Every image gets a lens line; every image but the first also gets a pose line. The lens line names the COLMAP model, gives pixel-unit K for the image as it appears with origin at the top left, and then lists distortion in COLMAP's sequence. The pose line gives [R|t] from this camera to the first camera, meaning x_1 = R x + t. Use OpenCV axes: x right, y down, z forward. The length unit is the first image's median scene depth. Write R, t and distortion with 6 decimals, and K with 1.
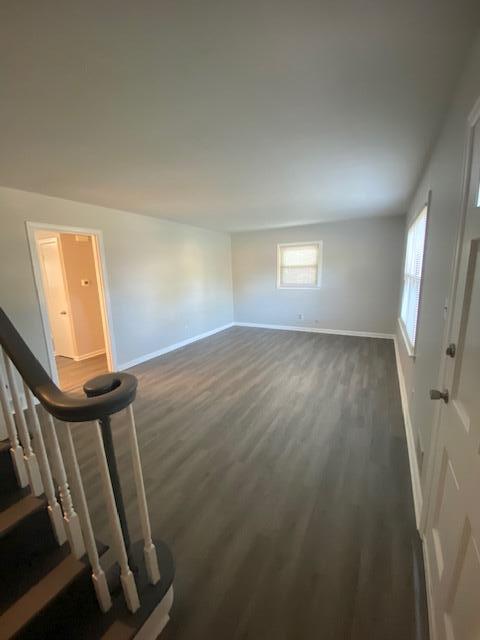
lens RADIAL K [[259.4, 0, 242.9], [0, 259.4, 321.3], [0, 0, 1]] dist [0.014468, -0.018818]
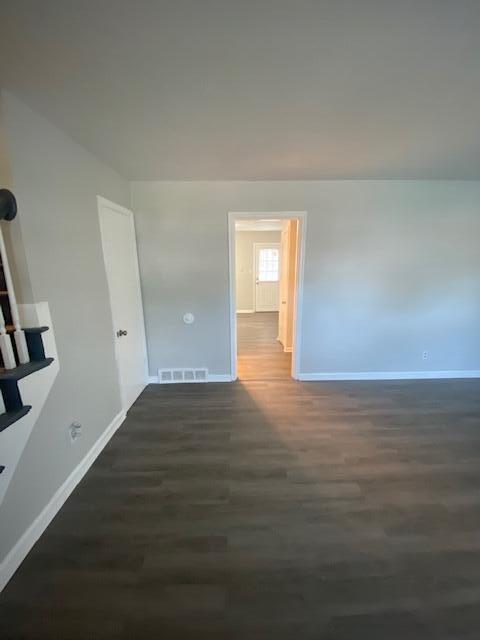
lens RADIAL K [[259.4, 0, 242.9], [0, 259.4, 321.3], [0, 0, 1]] dist [0.014468, -0.018818]
pose [[0.487218, 0.218054, -0.845619, 0.130165], [-0.176075, 0.972967, 0.149443, -0.105955], [0.855345, 0.076081, 0.512441, 0.457633]]
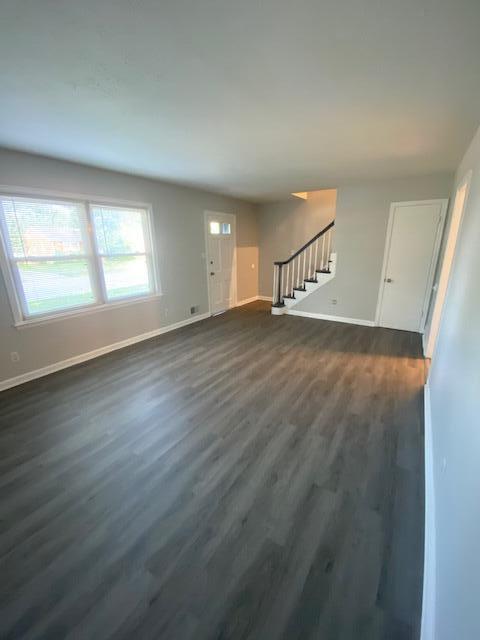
lens RADIAL K [[259.4, 0, 242.9], [0, 259.4, 321.3], [0, 0, 1]] dist [0.014468, -0.018818]
pose [[-0.995492, 0.008027, 0.094502, -0.068763], [0.051474, 0.882619, 0.467262, -0.366439], [-0.079659, 0.470020, -0.879054, 1.845570]]
